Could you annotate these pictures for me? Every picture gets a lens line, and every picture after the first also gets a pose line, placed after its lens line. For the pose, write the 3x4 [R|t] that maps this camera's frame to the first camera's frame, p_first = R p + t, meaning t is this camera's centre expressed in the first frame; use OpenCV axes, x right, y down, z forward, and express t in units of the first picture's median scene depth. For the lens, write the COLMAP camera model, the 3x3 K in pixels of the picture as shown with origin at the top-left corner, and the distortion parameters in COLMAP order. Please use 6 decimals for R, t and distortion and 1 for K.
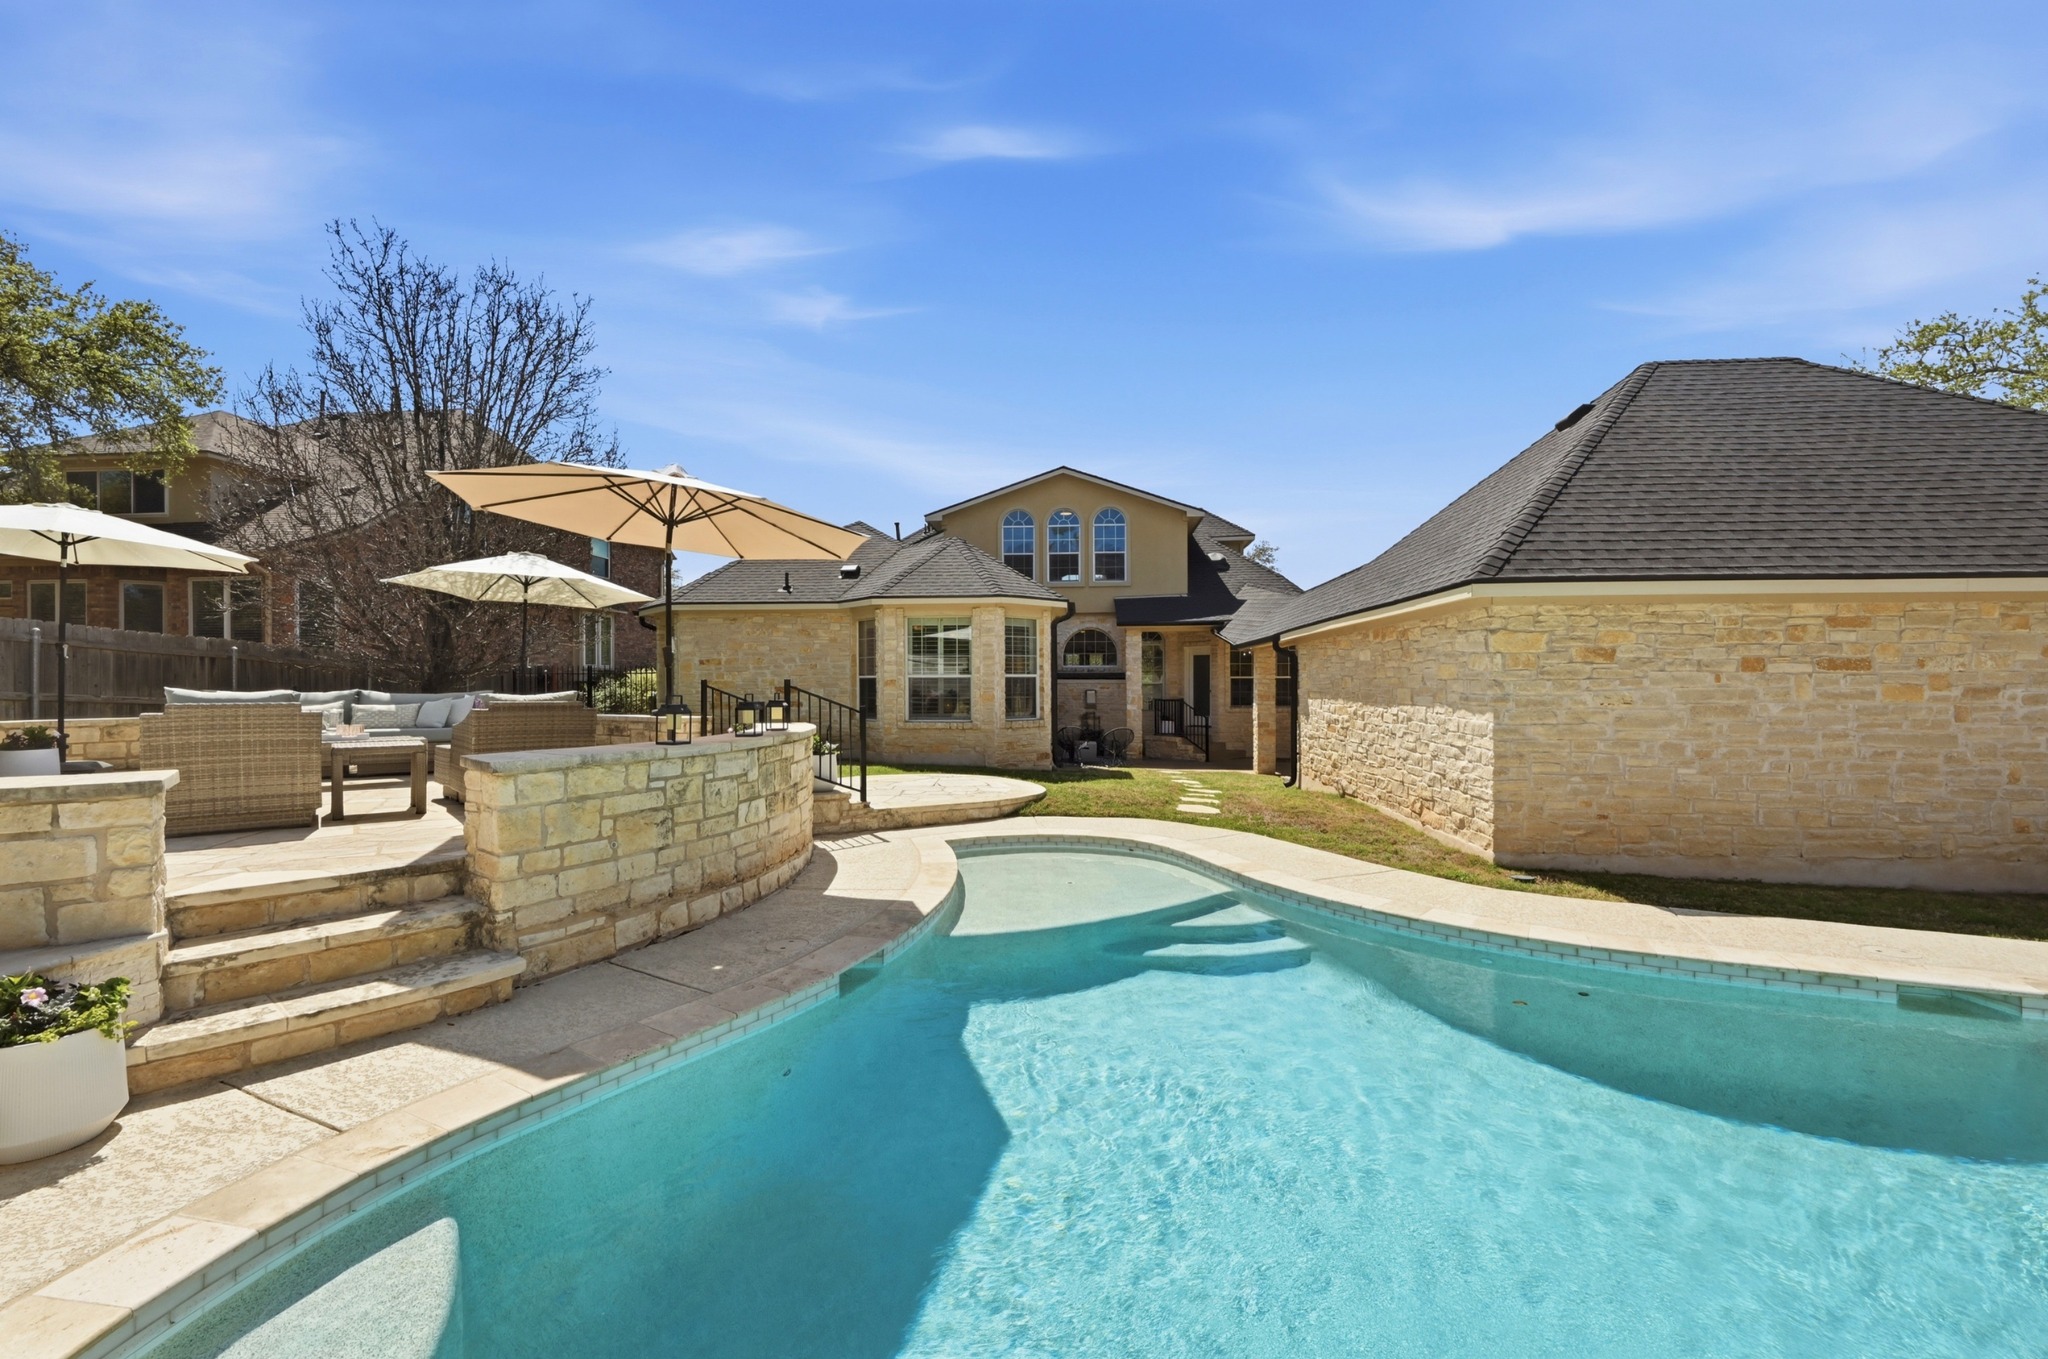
lens RADIAL K [[815.1, 0, 1039.5], [0, 815.1, 689.1], [0, 0, 1]] dist [0.002112, 0.000337]
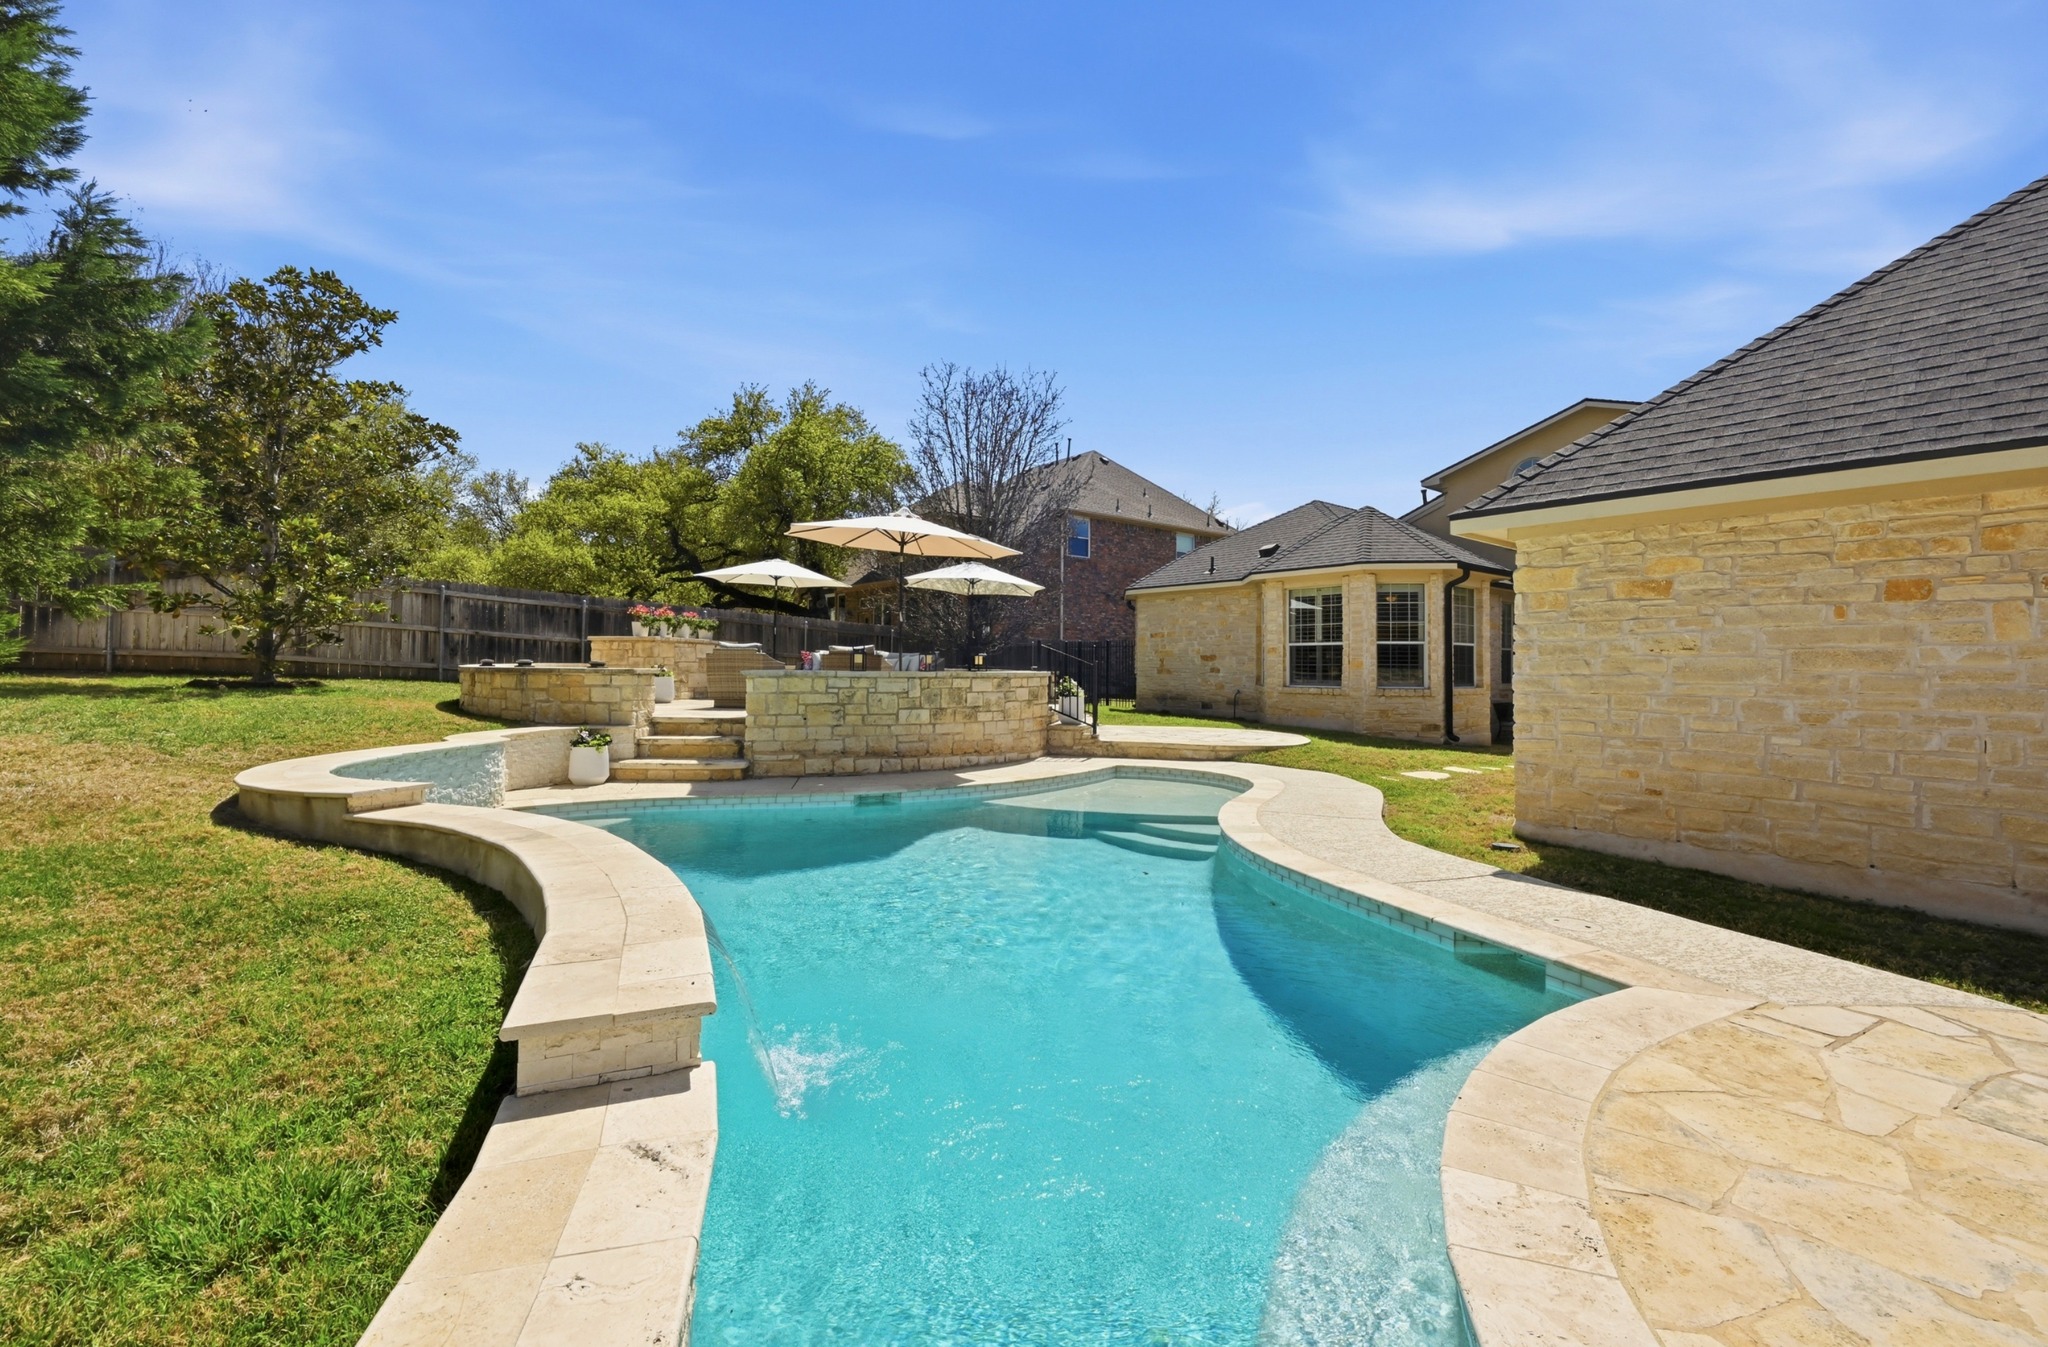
lens RADIAL K [[806.4, 0, 1016.5], [0, 806.4, 661.9], [0, 0, 1]] dist [-0.002387, -0.000285]
pose [[0.704555, 0.004138, -0.709637, 0.812161], [-0.011313, 0.999921, -0.005402, 0.041106], [0.709559, 0.011834, 0.704546, 0.004722]]
